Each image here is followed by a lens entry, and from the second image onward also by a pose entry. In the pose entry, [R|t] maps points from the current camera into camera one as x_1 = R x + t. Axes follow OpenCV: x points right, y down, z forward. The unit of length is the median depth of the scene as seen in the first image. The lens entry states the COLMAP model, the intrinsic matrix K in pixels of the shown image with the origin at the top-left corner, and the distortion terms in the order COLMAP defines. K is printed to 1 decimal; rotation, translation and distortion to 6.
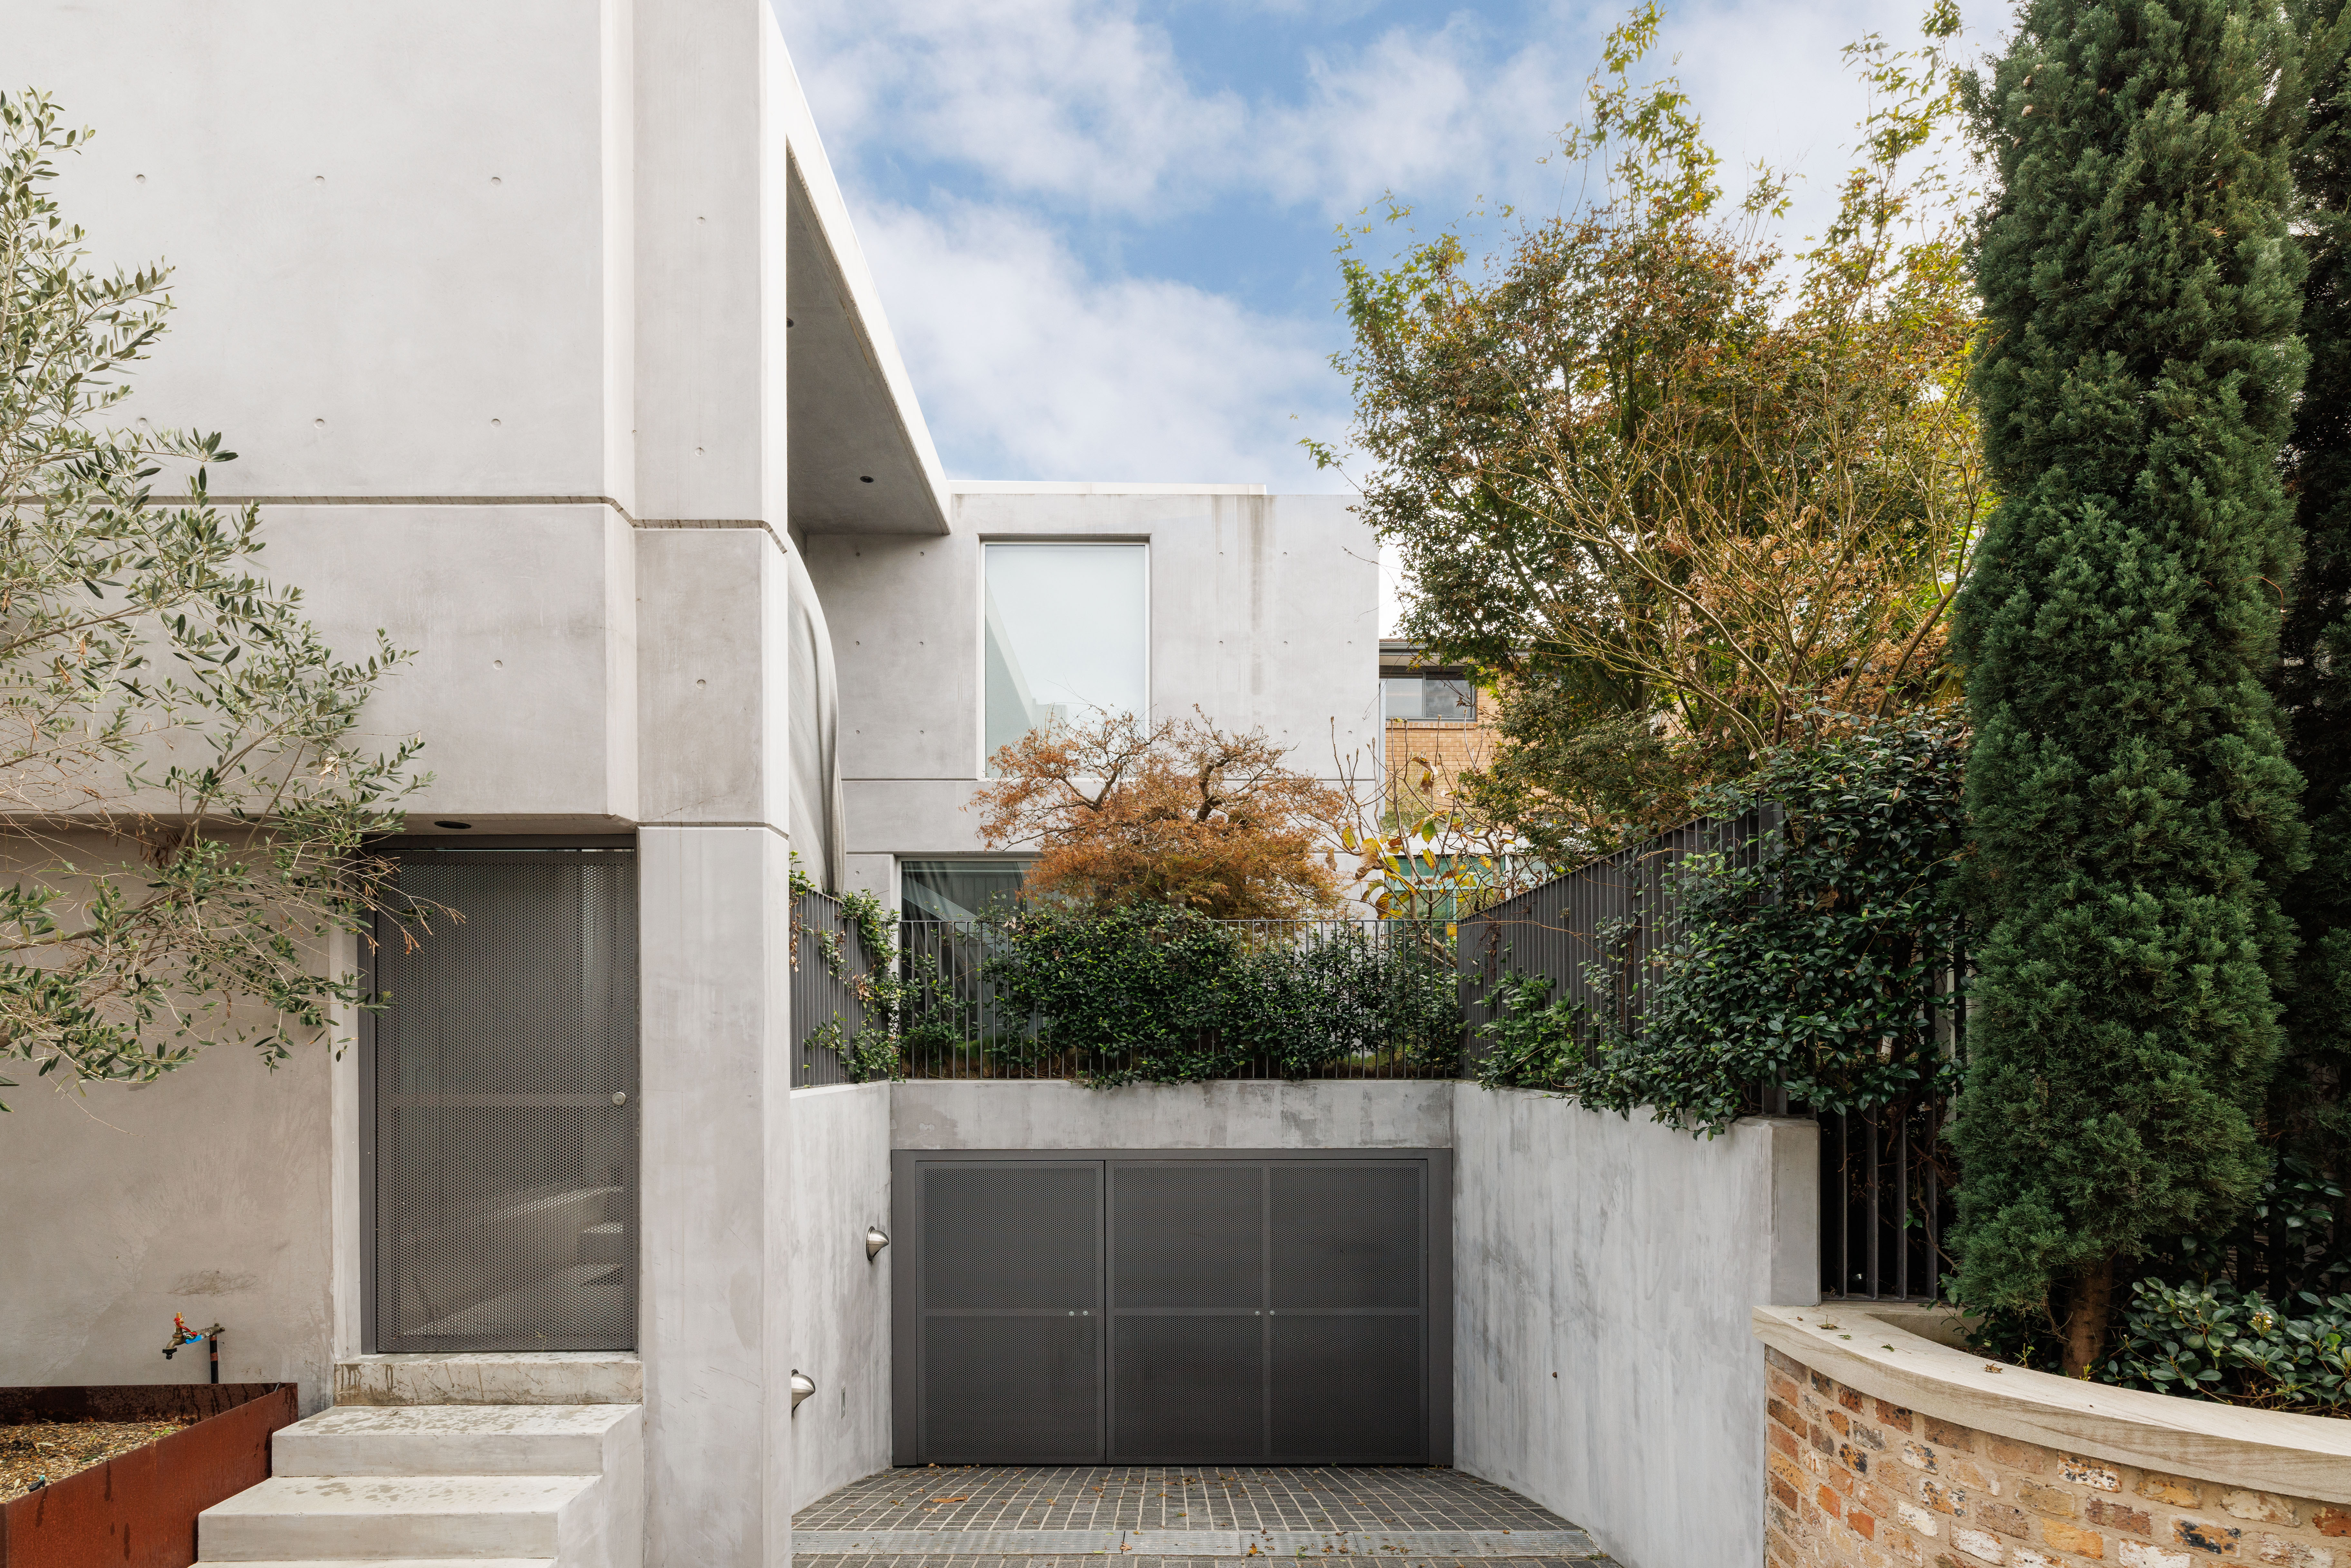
lens RADIAL K [[1056.1, 0, 1174.9], [0, 1056.1, 1021.7], [0, 0, 1]] dist [-0.000342, 0.000084]
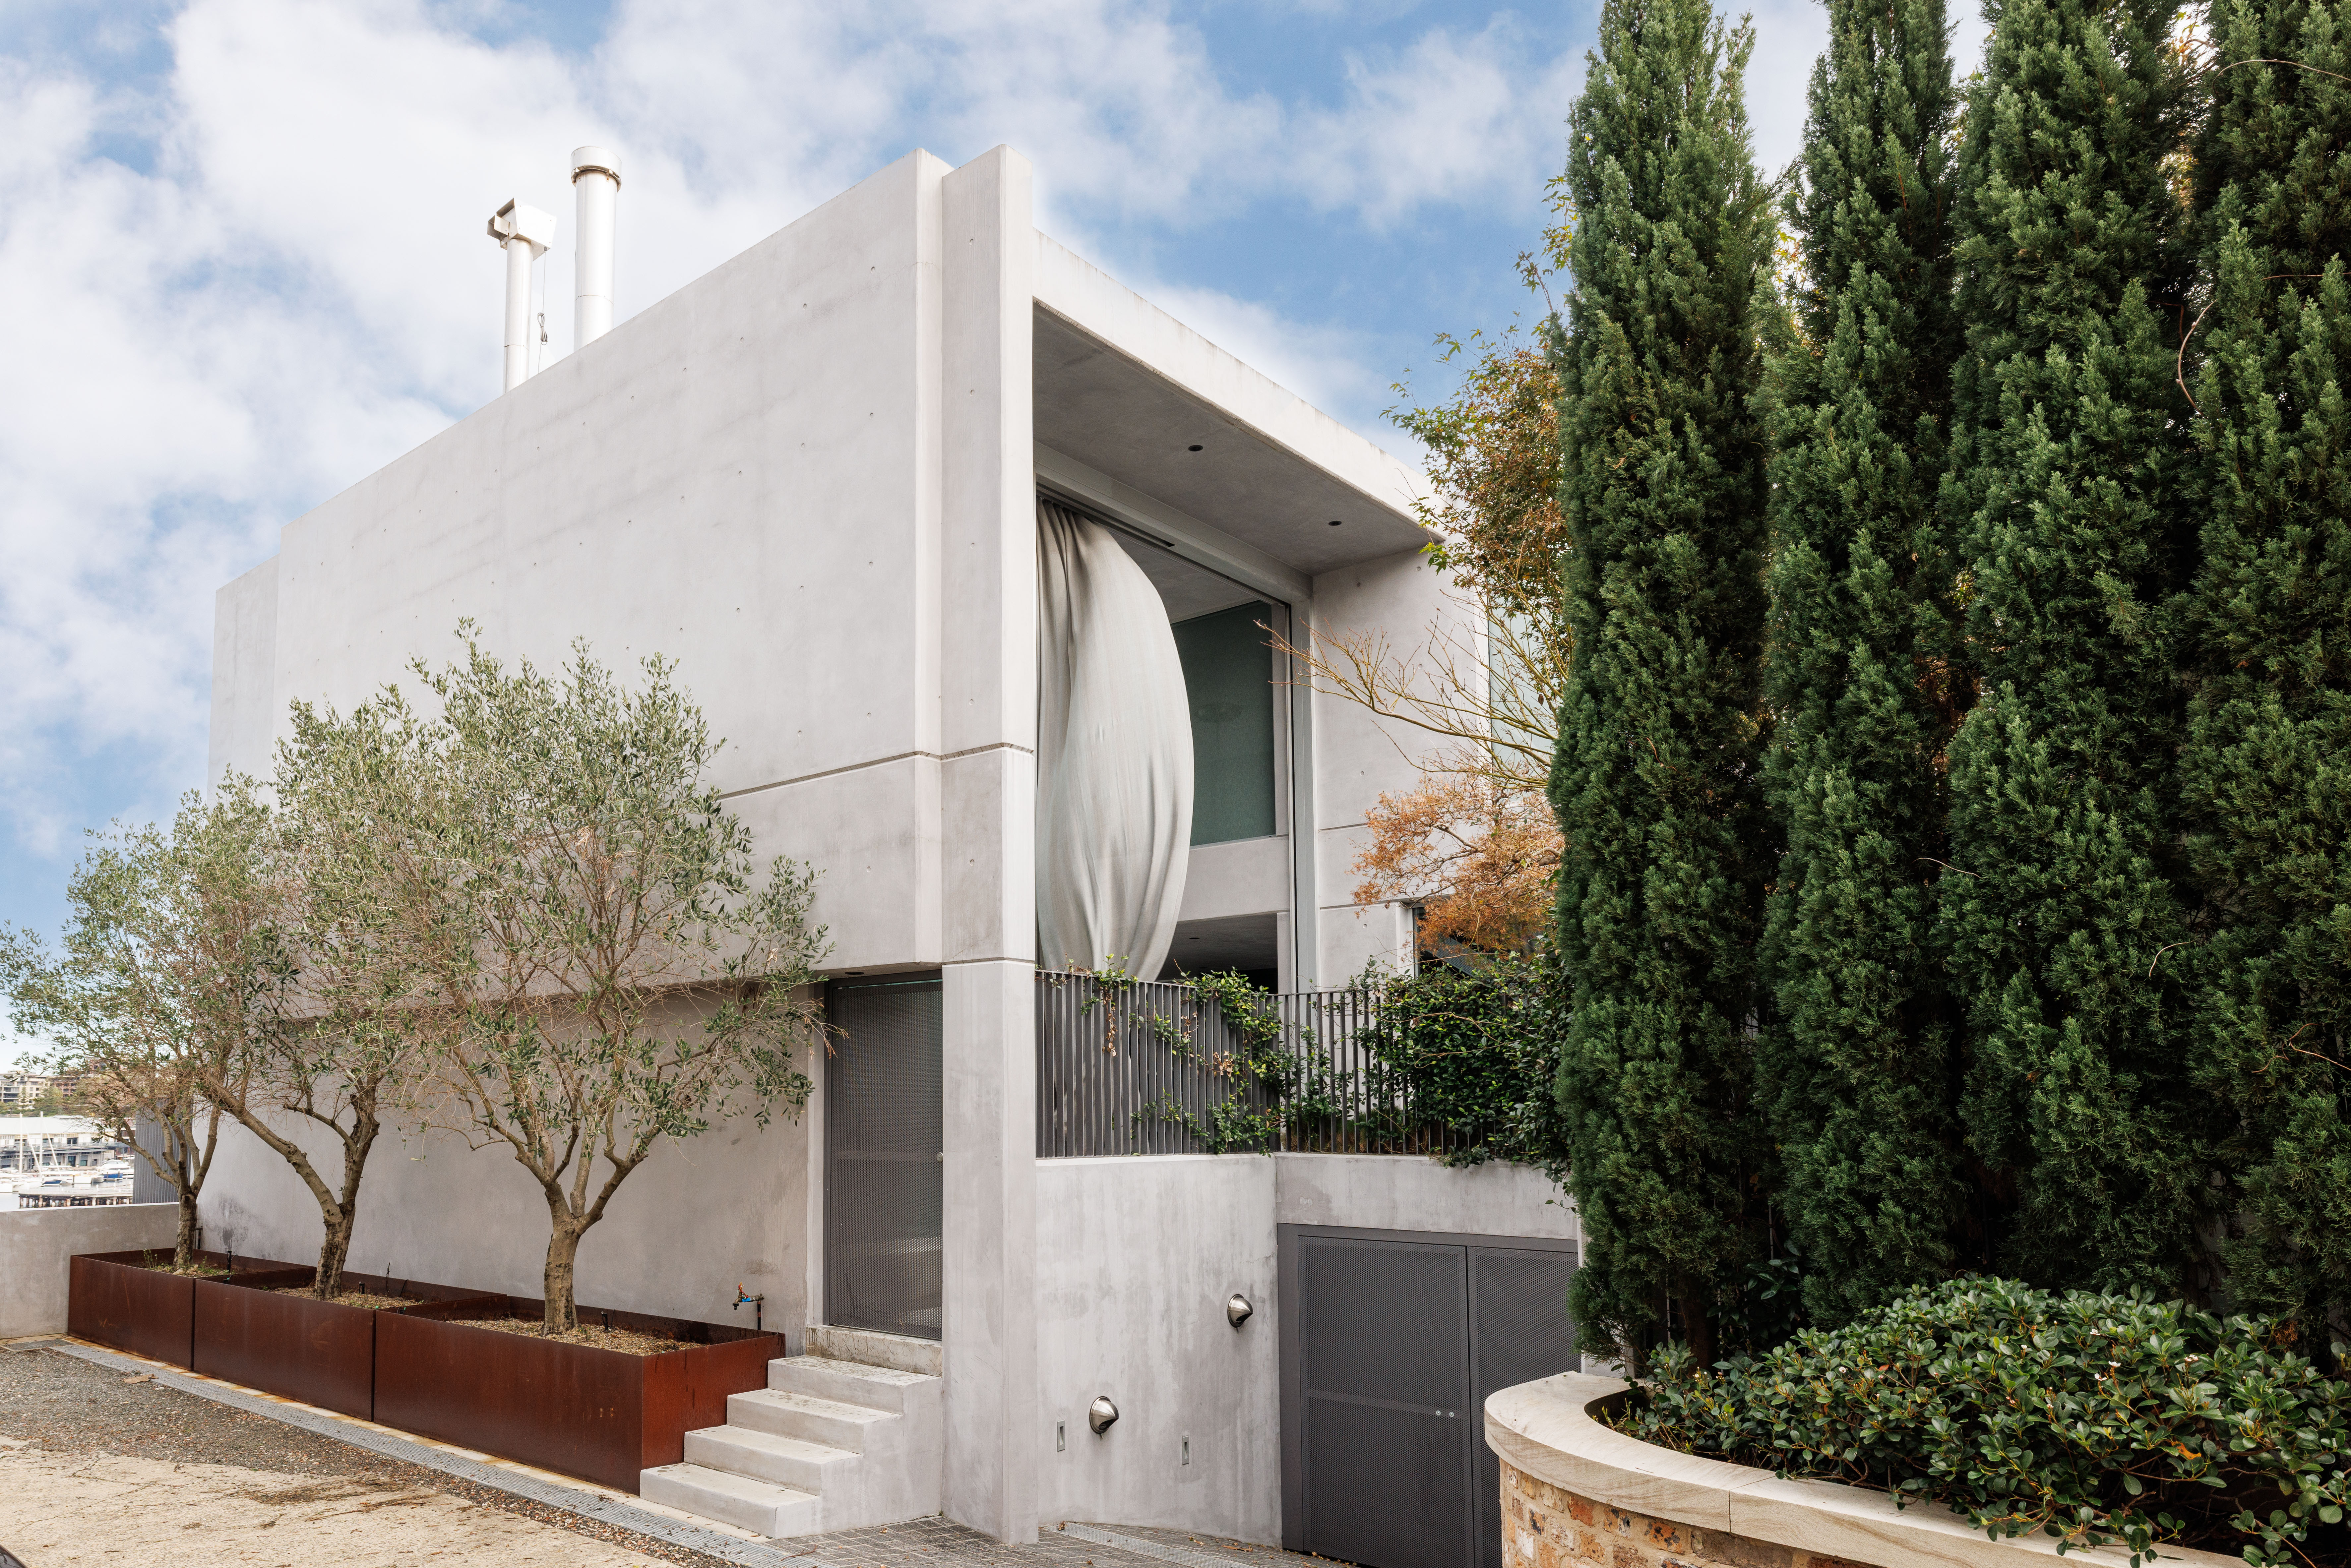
lens RADIAL K [[2080.8, 0, 1175.5], [0, 2080.8, 784.0], [0, 0, 1]] dist [0.002675, 0.001806]
pose [[0.703605, -0.105770, -0.702675, 1.735495], [0.012848, 0.990592, -0.136243, -0.038881], [0.710475, 0.086833, 0.698345, -0.777545]]
